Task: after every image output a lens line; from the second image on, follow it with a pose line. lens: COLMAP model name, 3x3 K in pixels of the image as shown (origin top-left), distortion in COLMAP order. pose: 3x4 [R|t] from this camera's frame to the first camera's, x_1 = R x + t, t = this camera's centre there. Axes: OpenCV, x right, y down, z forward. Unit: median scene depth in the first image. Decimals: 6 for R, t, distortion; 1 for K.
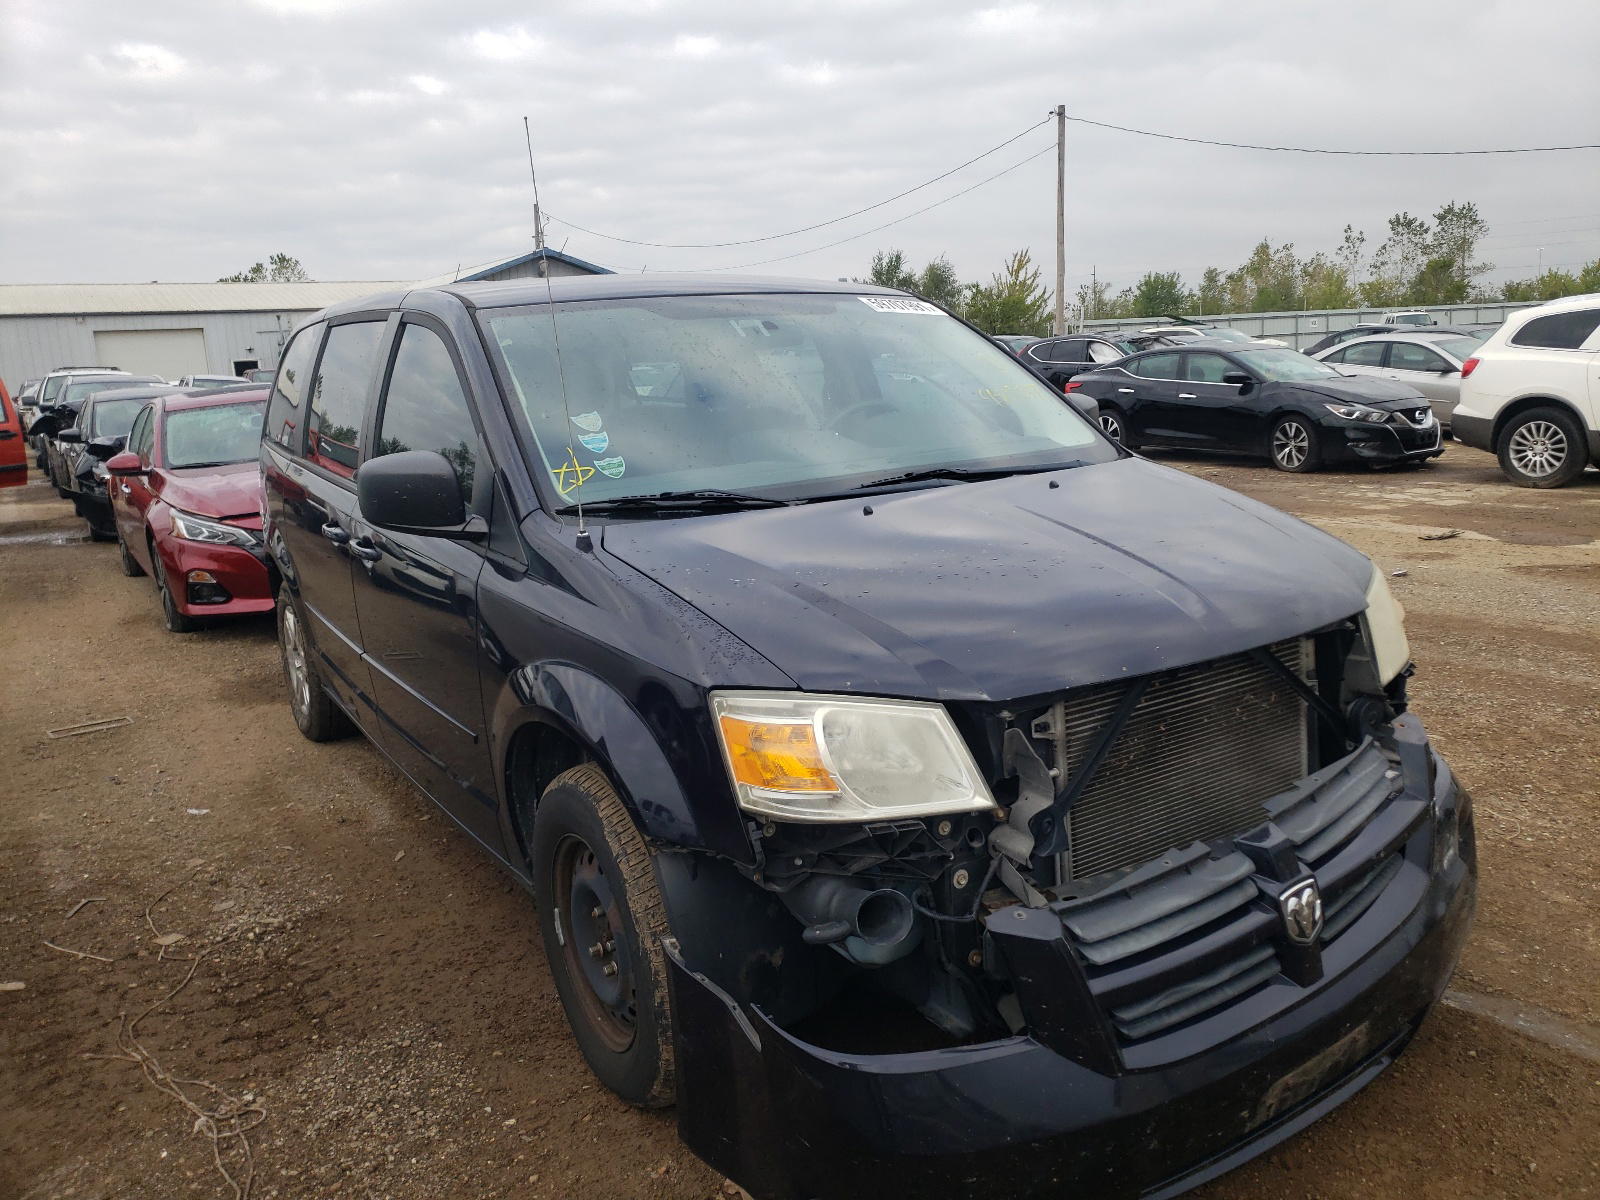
lens RADIAL K [[1217.9, 0, 800.0], [0, 1217.9, 600.0], [0, 0, 1]] dist [0.125233, -0.003291]
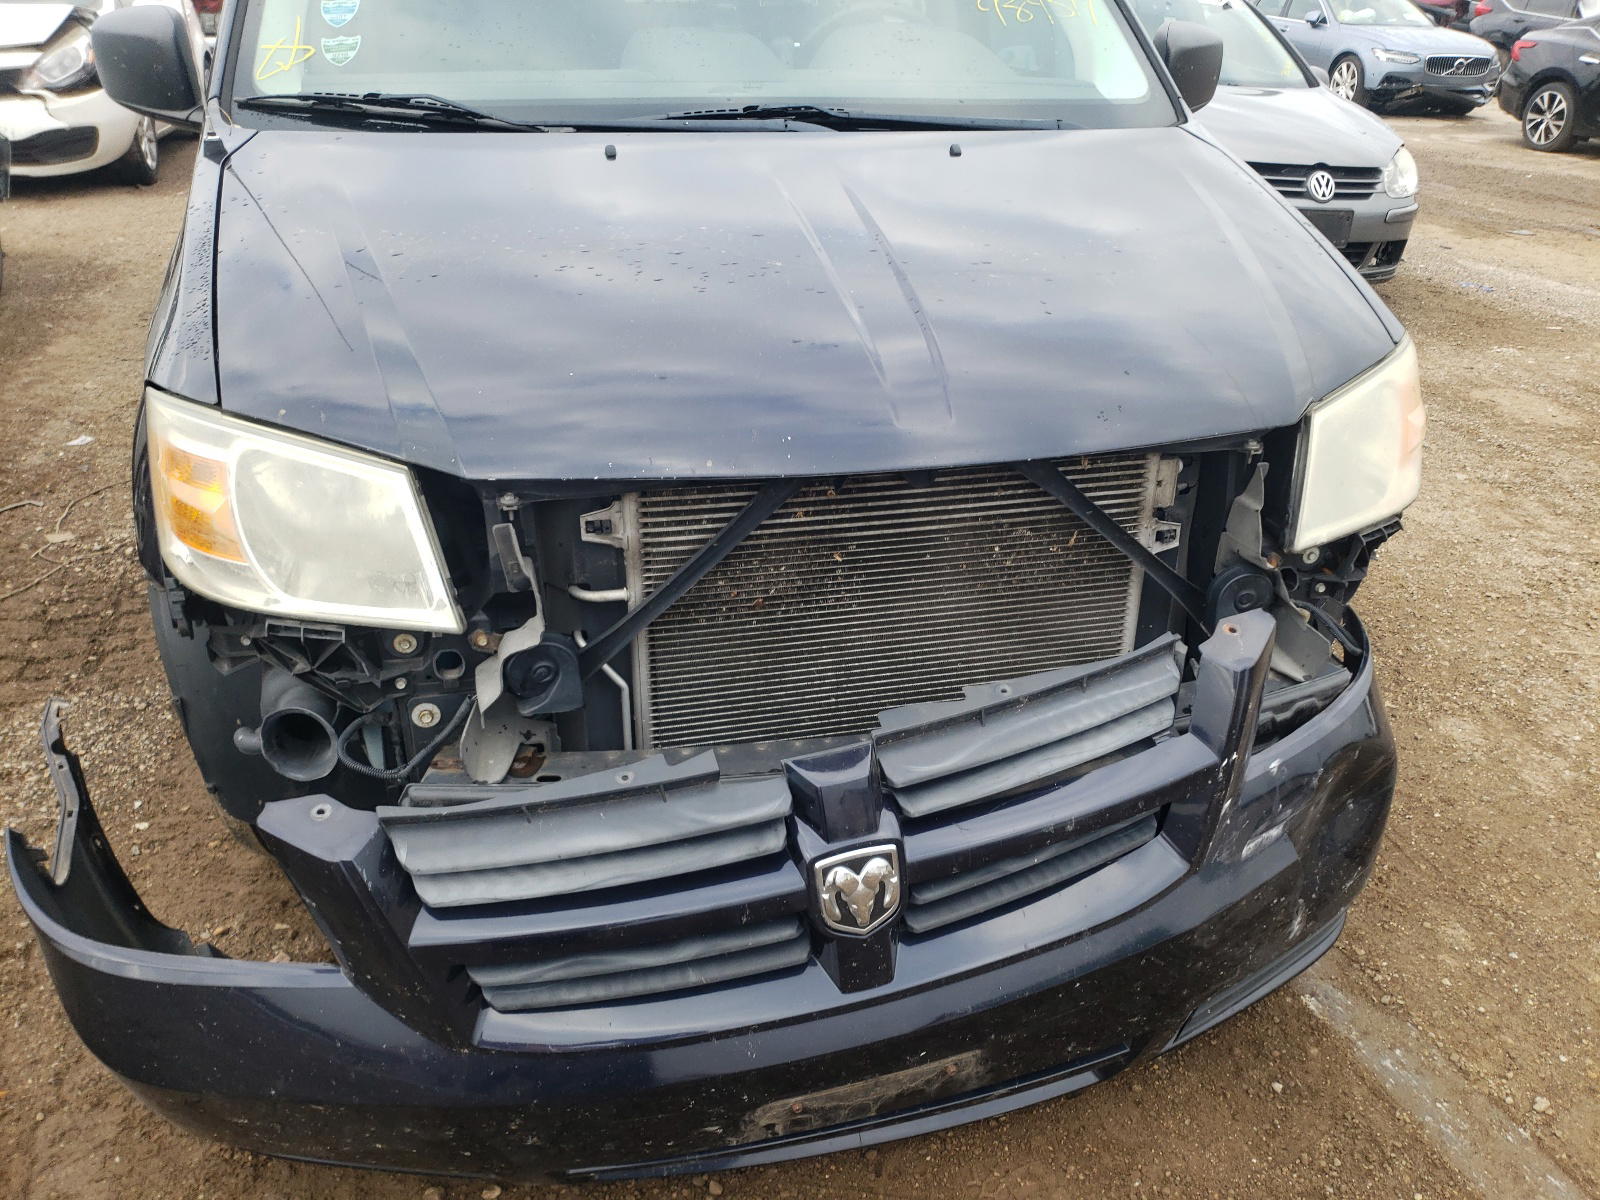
lens RADIAL K [[1223.2, 0, 800.3], [0, 1223.2, 535.8], [0, 0, 1]] dist [0.131931, -0.199845]
pose [[0.937007, 0.207037, -0.281343, 0.484224], [-0.133870, 0.956766, 0.258222, -0.076336], [0.322641, -0.204292, 0.924212, 0.422614]]
